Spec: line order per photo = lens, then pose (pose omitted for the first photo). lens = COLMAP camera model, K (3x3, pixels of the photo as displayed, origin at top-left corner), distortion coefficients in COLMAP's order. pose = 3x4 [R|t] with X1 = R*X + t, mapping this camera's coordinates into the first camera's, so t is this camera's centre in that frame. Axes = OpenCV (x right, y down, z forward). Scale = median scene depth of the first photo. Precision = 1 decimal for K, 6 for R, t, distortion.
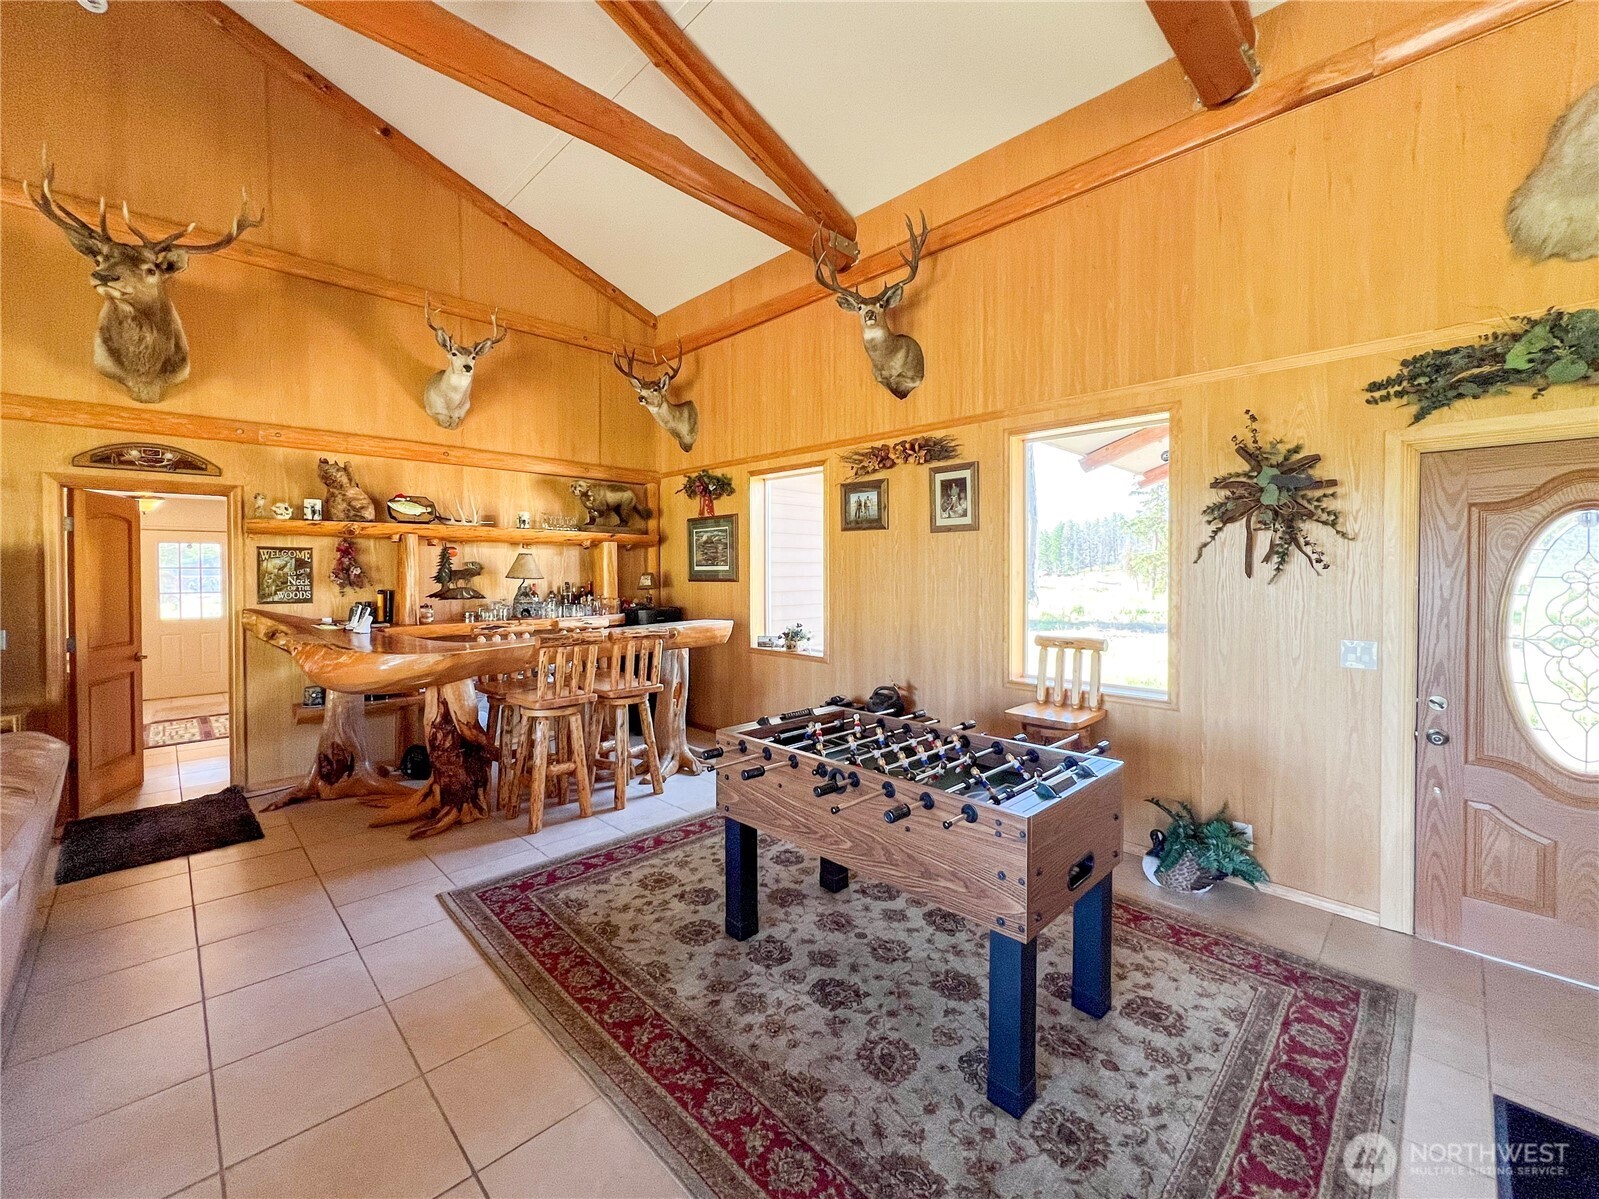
lens RADIAL K [[648.4, 0, 792.7], [0, 648.4, 584.0], [0, 0, 1]] dist [-0.003673, 0.001227]
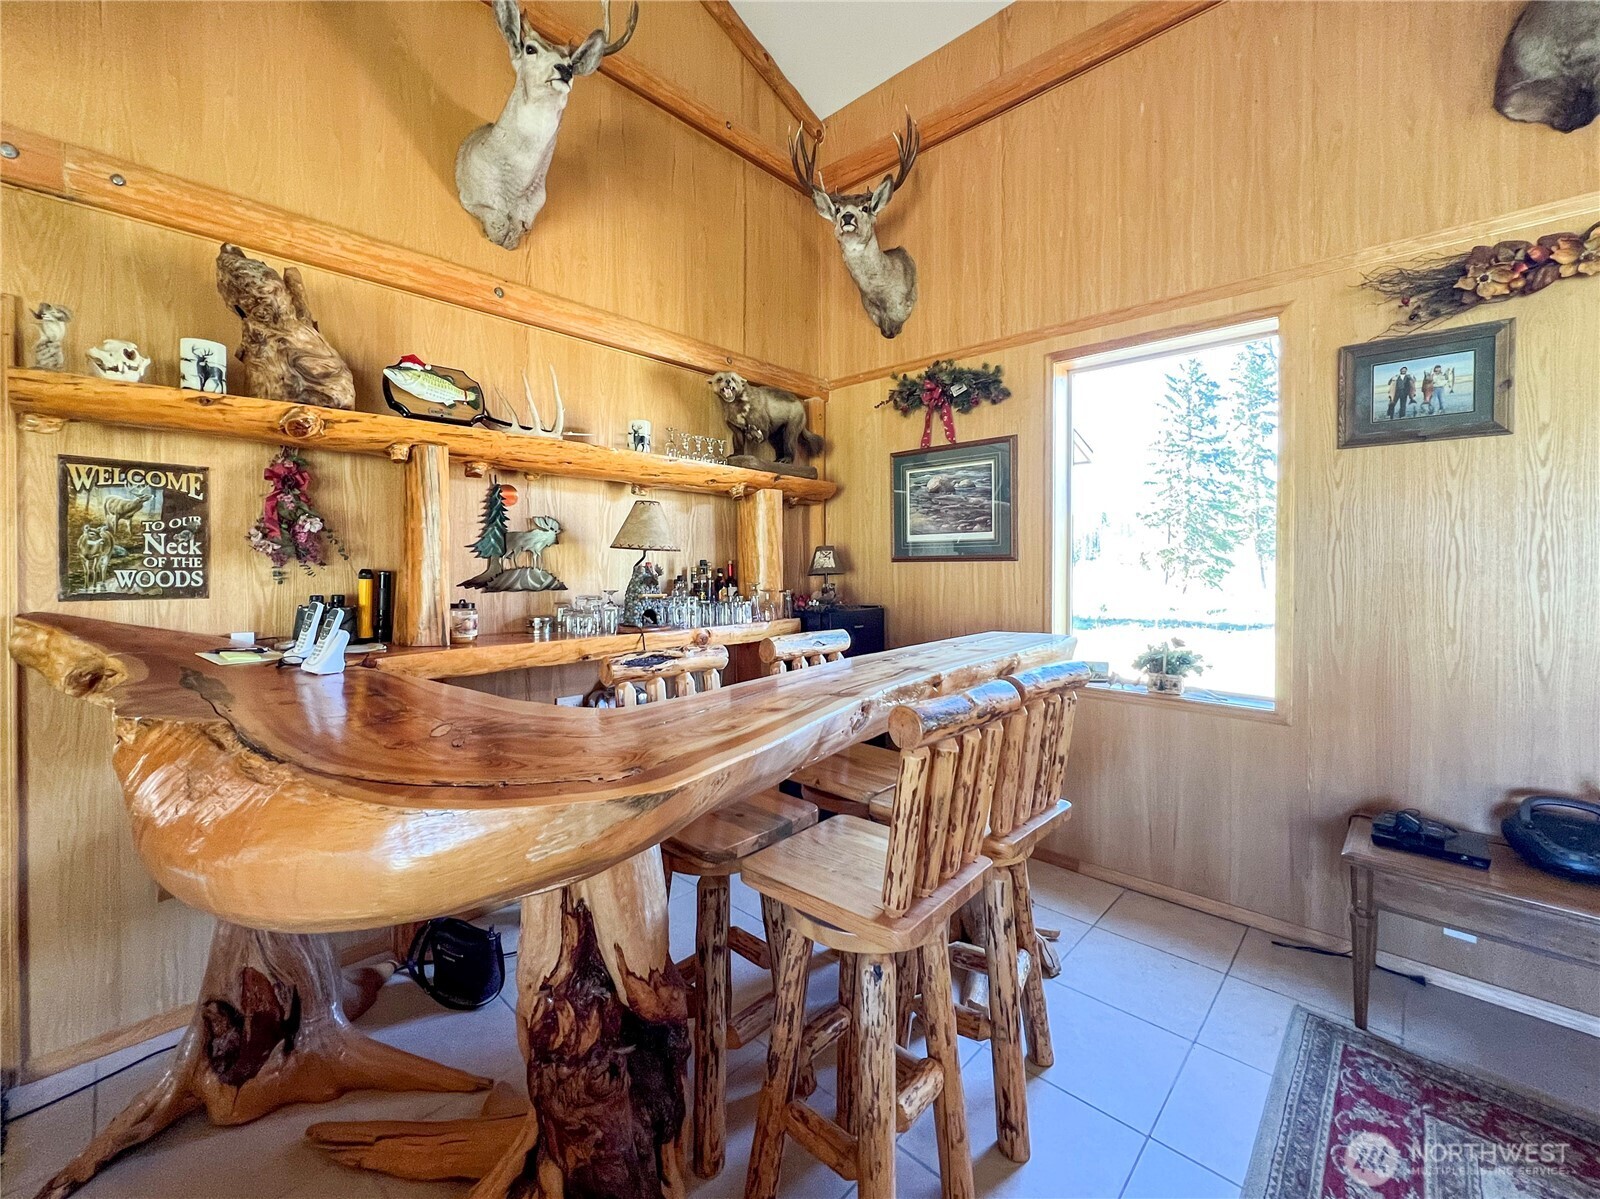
lens RADIAL K [[648.8, 0, 761.7], [0, 648.8, 575.5], [0, 0, 1]] dist [-0.003673, 0.001227]
pose [[0.999996, 0.002052, 0.001868, -0.371053], [-0.002042, 0.999984, -0.005183, 0.015864], [-0.001879, 0.005179, 0.999985, 0.562489]]
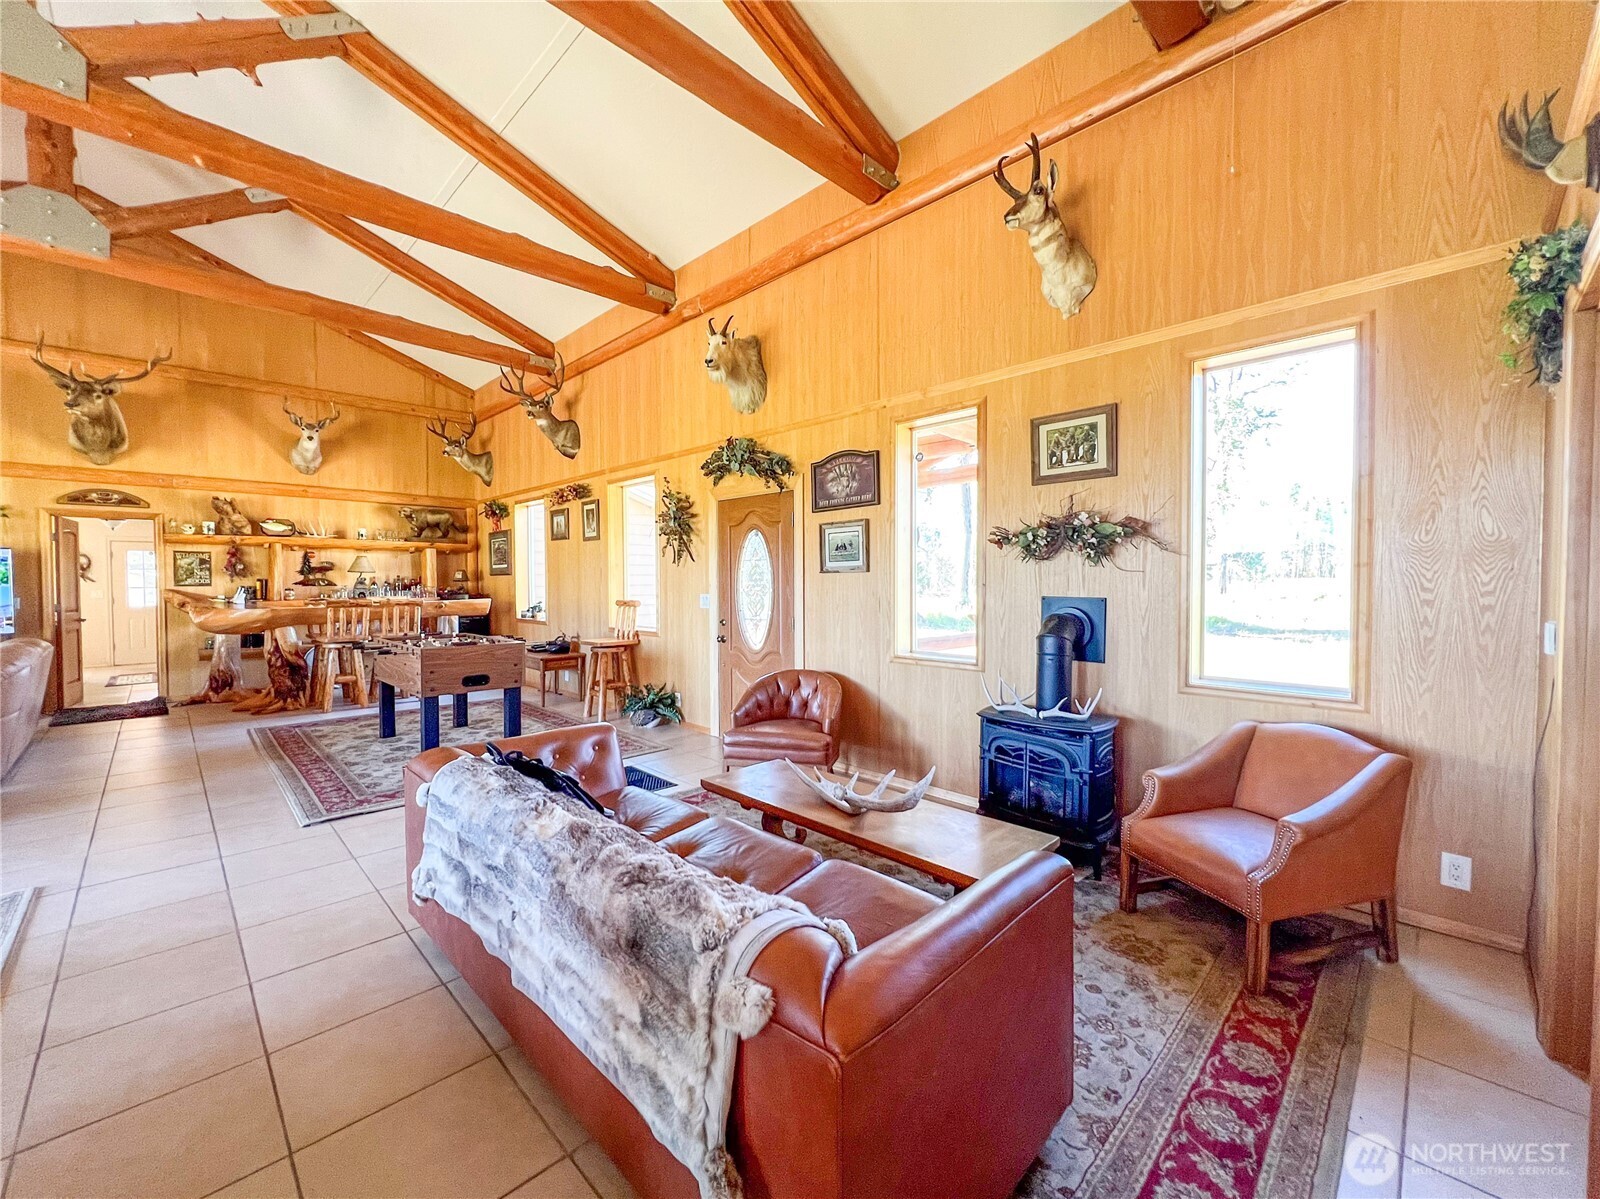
lens RADIAL K [[648.8, 0, 807.4], [0, 648.8, 601.5], [0, 0, 1]] dist [-0.003673, 0.001227]
pose [[0.999965, -0.002400, 0.007980, 0.707063], [0.002329, 0.999957, 0.008928, 0.055025], [-0.008001, -0.008909, 0.999928, -0.602523]]
